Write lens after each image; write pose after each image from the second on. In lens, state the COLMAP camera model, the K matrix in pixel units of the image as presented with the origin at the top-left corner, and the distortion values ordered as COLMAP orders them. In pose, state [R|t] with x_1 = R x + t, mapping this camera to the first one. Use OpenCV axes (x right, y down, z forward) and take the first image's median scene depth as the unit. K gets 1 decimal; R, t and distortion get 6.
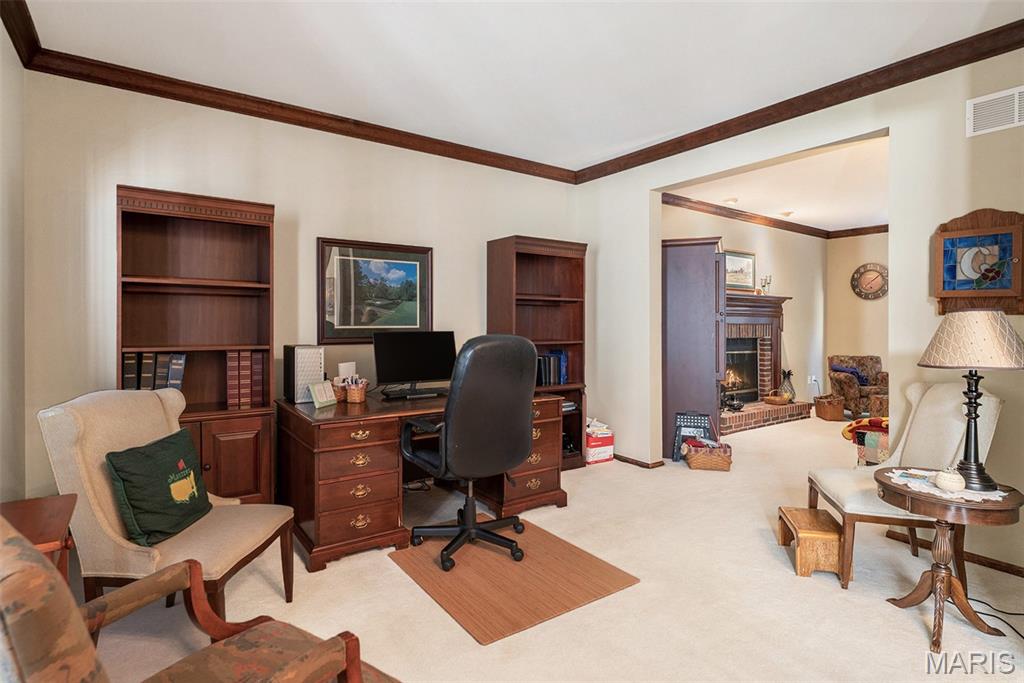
lens RADIAL K [[525.9, 0, 510.9], [0, 525.9, 339.7], [0, 0, 1]] dist [-0.004622, -0.000254]
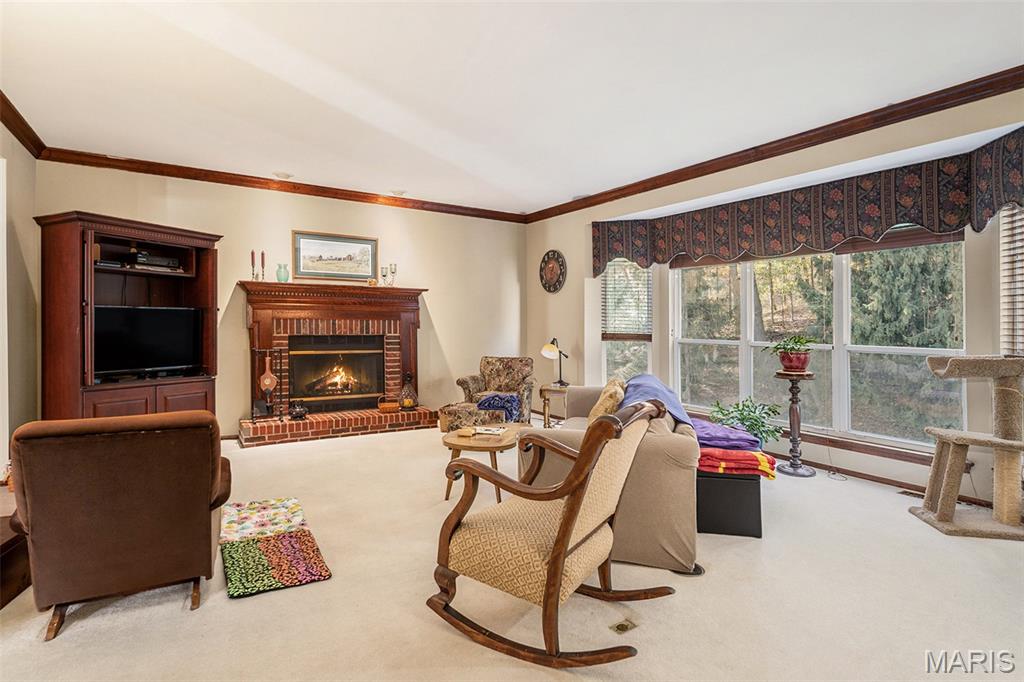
lens RADIAL K [[525.9, 0, 512.8], [0, 525.9, 339.4], [0, 0, 1]] dist [-0.004622, -0.000254]
pose [[0.997954, 0.002882, -0.063865, 0.738698], [-0.003177, 0.999985, -0.004521, 0.006482], [0.063850, 0.004714, 0.997948, 0.142417]]
